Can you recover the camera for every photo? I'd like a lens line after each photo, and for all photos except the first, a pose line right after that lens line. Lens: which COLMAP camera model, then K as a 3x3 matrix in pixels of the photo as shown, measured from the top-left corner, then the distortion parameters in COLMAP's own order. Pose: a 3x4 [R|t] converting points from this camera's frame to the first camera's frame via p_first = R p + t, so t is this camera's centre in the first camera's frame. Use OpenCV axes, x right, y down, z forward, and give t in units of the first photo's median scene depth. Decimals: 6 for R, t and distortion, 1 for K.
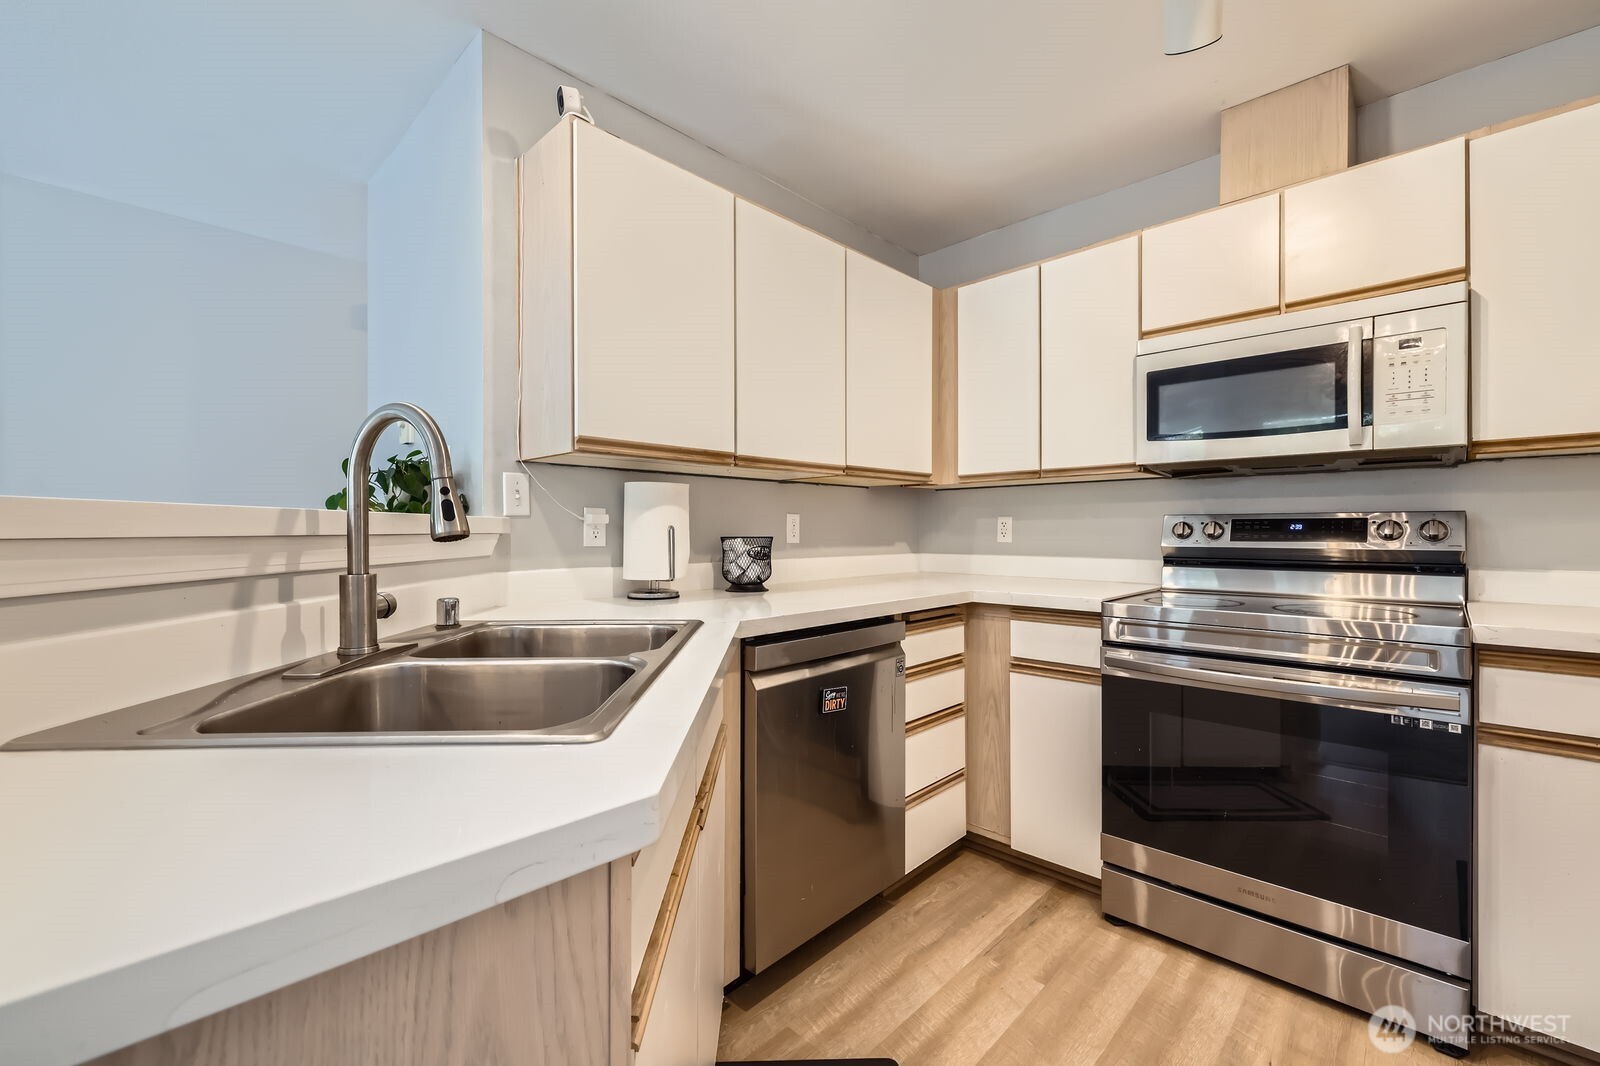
lens RADIAL K [[673.2, 0, 800.0], [0, 673.2, 533.0], [0, 0, 1]] dist [0.000525, -0.000013]
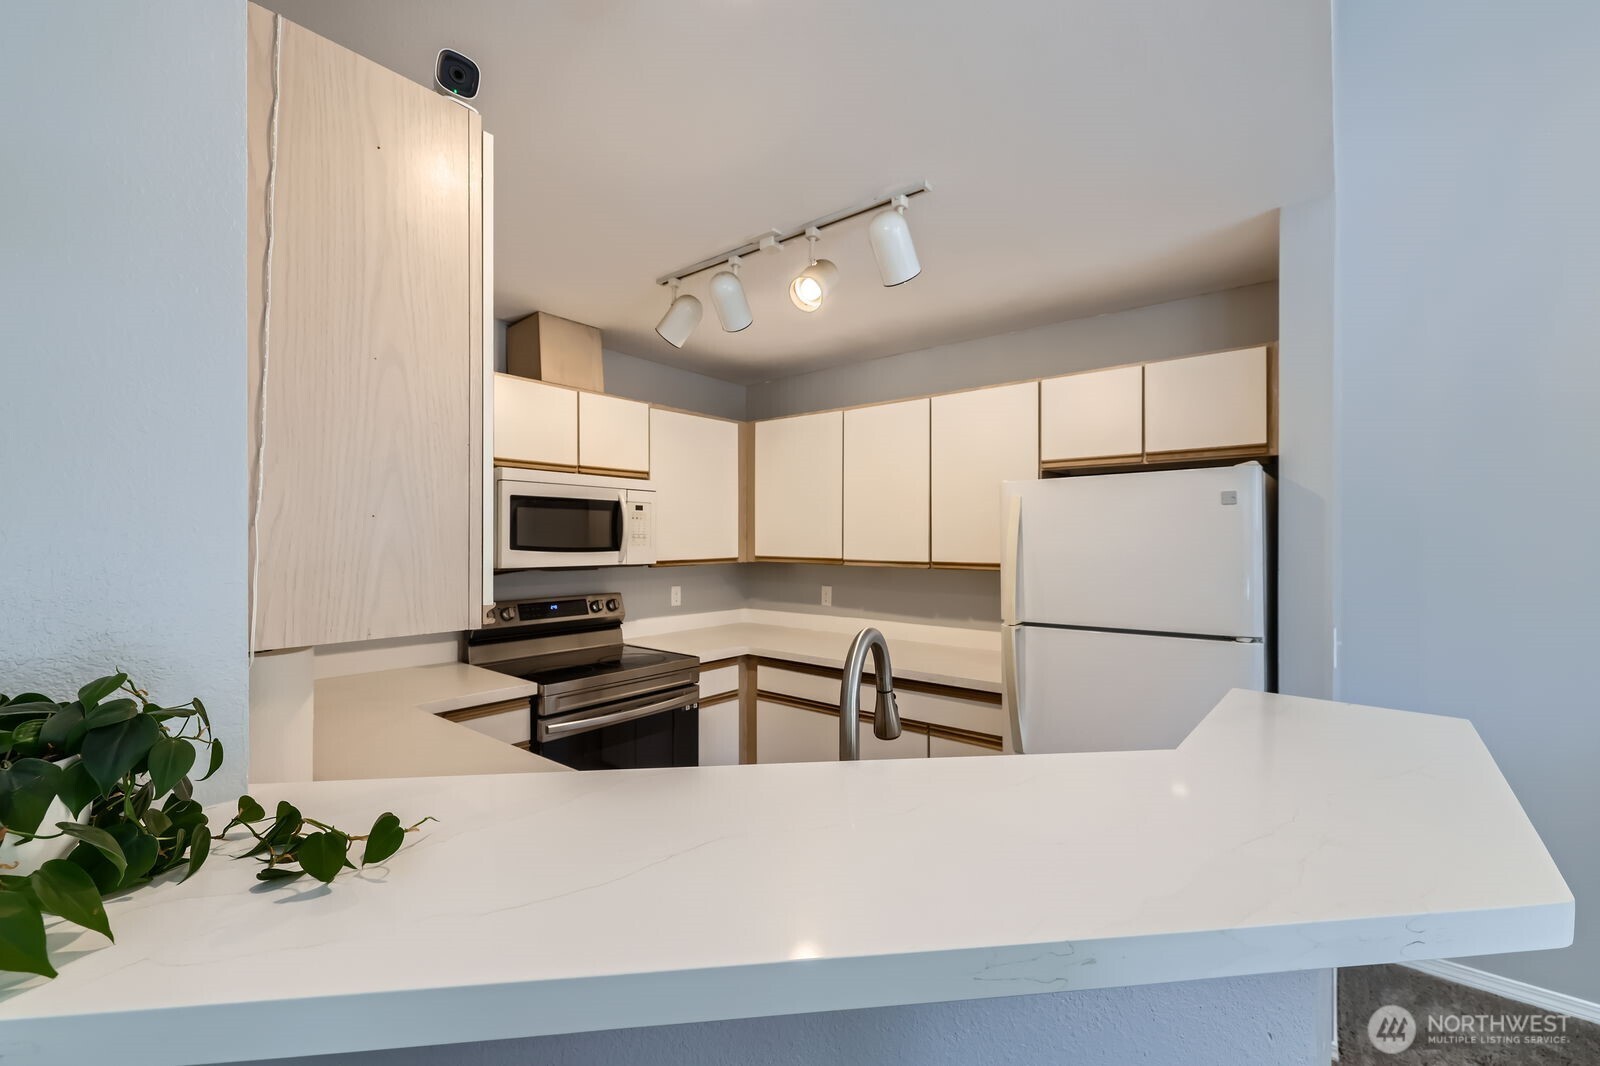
lens RADIAL K [[665.4, 0, 807.1], [0, 665.4, 533.7], [0, 0, 1]] dist [0.000243, -0.000077]
pose [[-0.093396, 0.009682, 0.995582, -0.839536], [0.006957, 0.999935, -0.009072, -0.166972], [-0.995605, 0.006079, -0.093457, 0.627879]]
